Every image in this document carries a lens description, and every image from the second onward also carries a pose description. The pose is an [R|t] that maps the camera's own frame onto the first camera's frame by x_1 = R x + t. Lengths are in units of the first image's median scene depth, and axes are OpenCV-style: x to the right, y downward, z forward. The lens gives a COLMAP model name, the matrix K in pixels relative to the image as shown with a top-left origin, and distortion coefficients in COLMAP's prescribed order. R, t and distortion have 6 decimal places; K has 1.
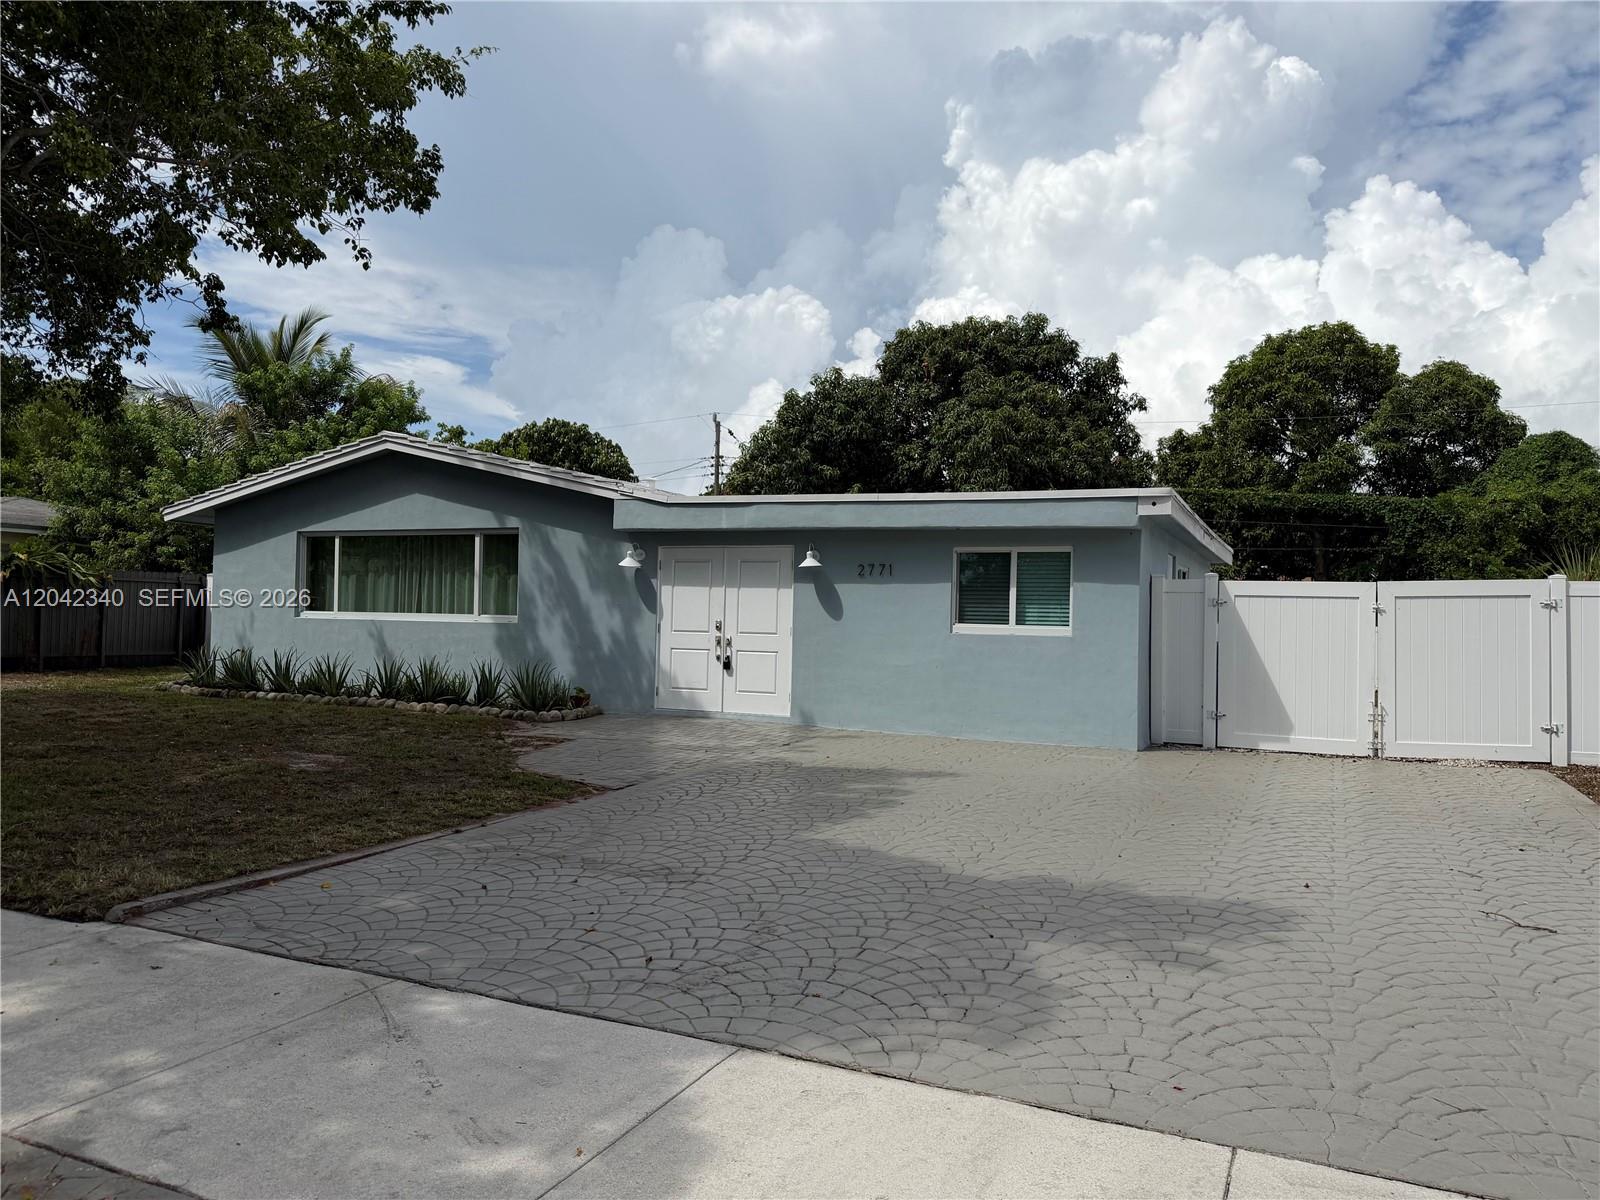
lens RADIAL K [[1128.7, 0, 800.0], [0, 1128.7, 600.0], [0, 0, 1]] dist [0.104846, -0.148787]
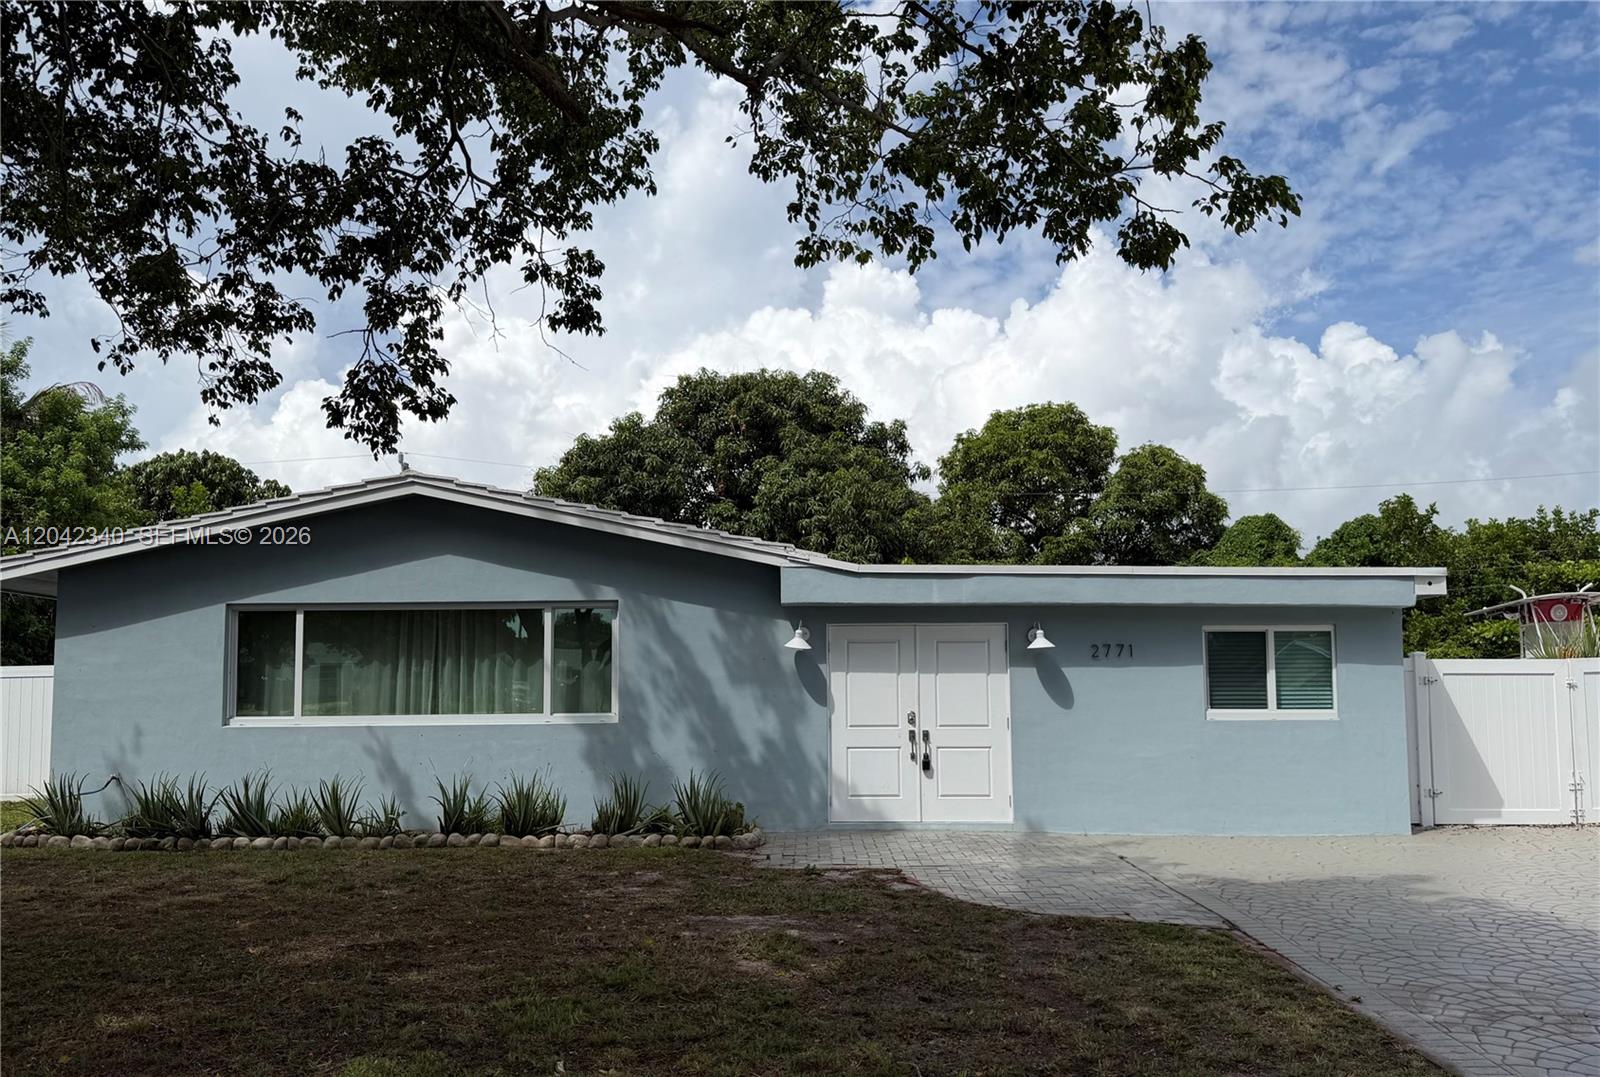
lens RADIAL K [[1227.9, 0, 799.7], [0, 1227.9, 594.4], [0, 0, 1]] dist [0.094032, -0.116932]
pose [[0.912469, 0.006439, 0.409096, -0.467791], [0.018429, 0.998215, -0.056817, -0.017090], [-0.408731, 0.059383, 0.910721, 0.172208]]
